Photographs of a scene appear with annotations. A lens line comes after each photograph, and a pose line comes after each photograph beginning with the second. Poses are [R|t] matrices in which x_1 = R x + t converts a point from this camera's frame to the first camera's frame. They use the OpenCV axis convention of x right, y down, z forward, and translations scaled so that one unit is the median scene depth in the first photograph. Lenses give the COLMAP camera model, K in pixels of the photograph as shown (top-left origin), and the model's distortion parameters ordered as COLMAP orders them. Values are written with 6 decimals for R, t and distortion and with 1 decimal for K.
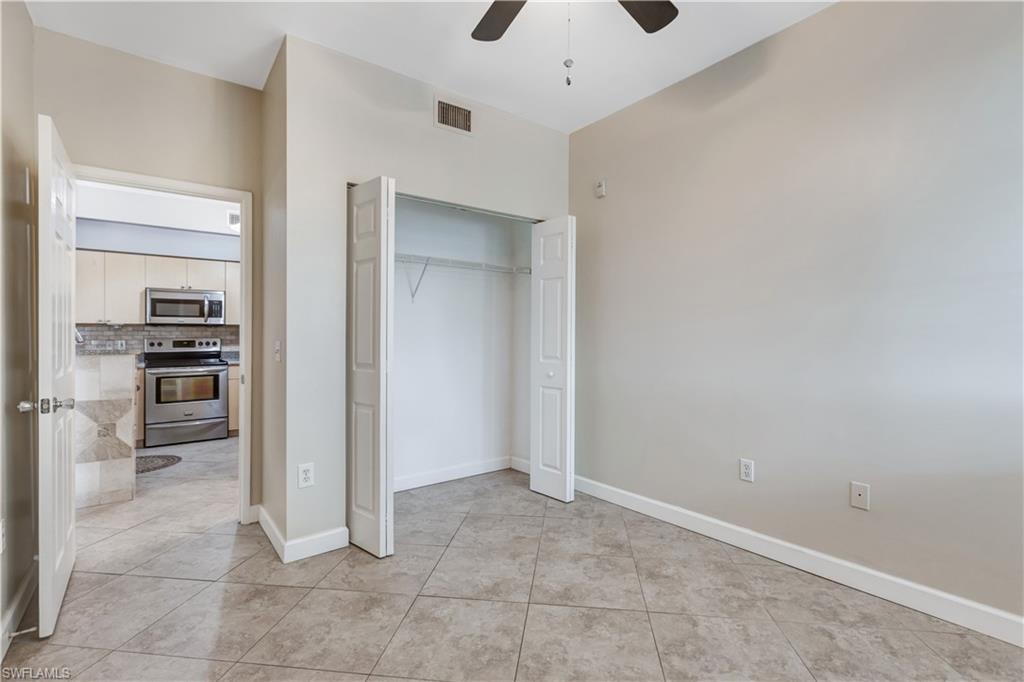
lens RADIAL K [[472.0, 0, 514.1], [0, 472.0, 332.2], [0, 0, 1]] dist [0.007210, -0.000385]
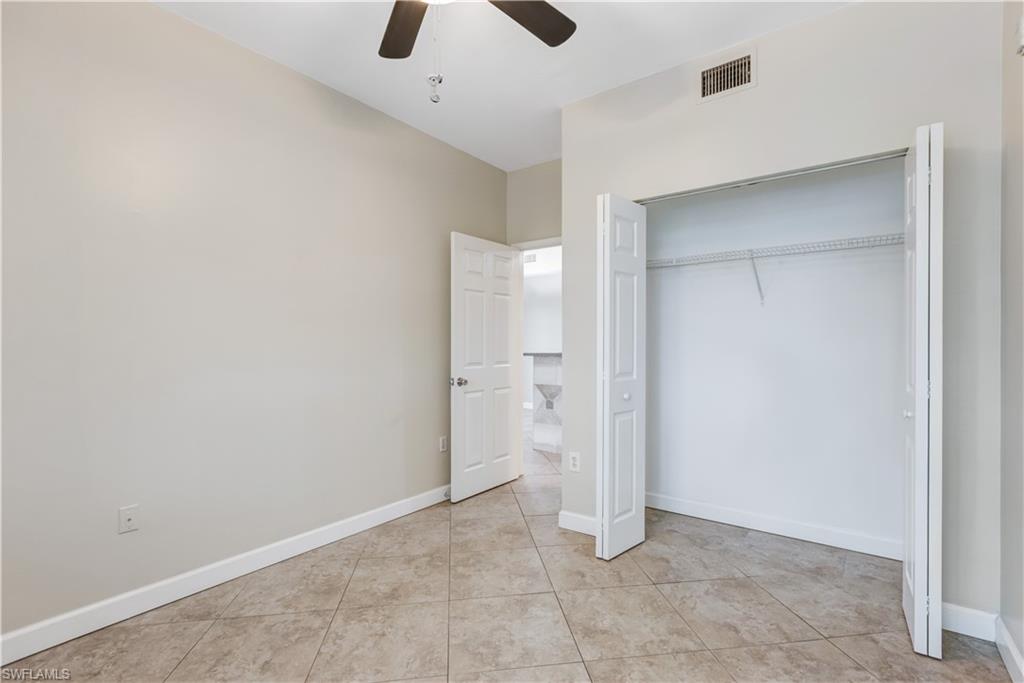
lens RADIAL K [[471.8, 0, 527.1], [0, 471.8, 334.7], [0, 0, 1]] dist [0.003843, -0.000905]
pose [[0.275929, -0.021811, -0.960931, 0.682744], [0.007451, 0.999761, -0.020553, 0.002751], [0.961149, -0.001489, 0.276026, 0.550475]]
